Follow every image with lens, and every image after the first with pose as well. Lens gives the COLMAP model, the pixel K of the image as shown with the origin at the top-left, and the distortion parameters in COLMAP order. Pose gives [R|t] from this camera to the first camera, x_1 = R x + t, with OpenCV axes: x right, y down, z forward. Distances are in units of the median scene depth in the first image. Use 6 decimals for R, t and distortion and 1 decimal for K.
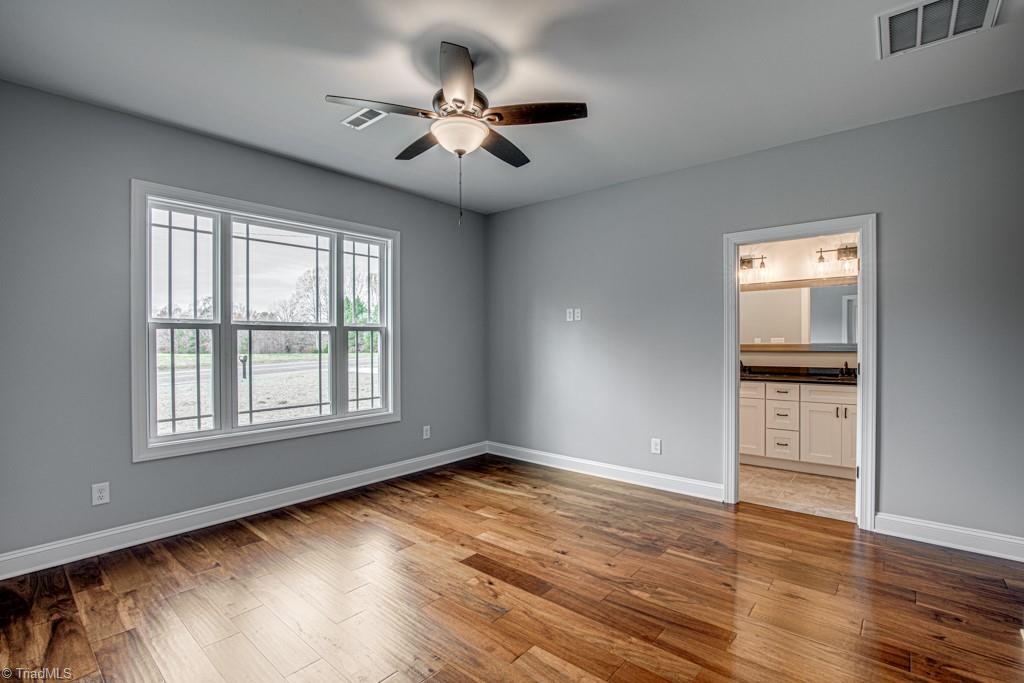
lens RADIAL K [[471.1, 0, 512.0], [0, 471.1, 341.5], [0, 0, 1]] dist [0.000545, -0.000050]
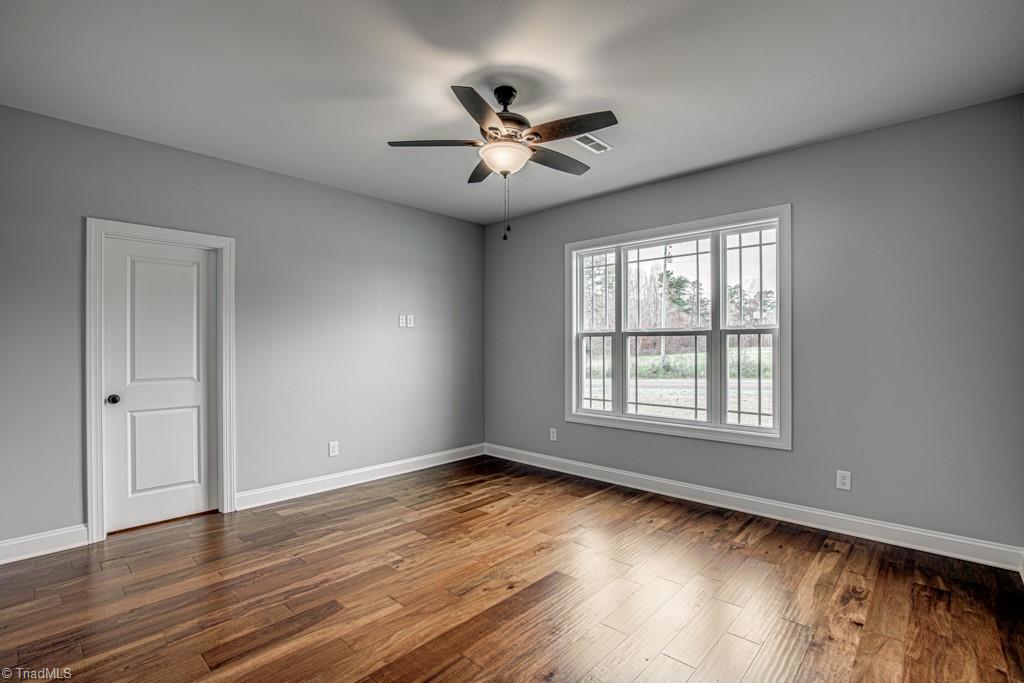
lens RADIAL K [[468.4, 0, 516.6], [0, 468.4, 342.5], [0, 0, 1]] dist [-0.023243, 0.000644]
pose [[-0.018854, -0.000671, -0.999822, 0.617922], [-0.000833, 0.999999, -0.000656, -0.006992], [0.999822, 0.000821, -0.018854, 0.671332]]
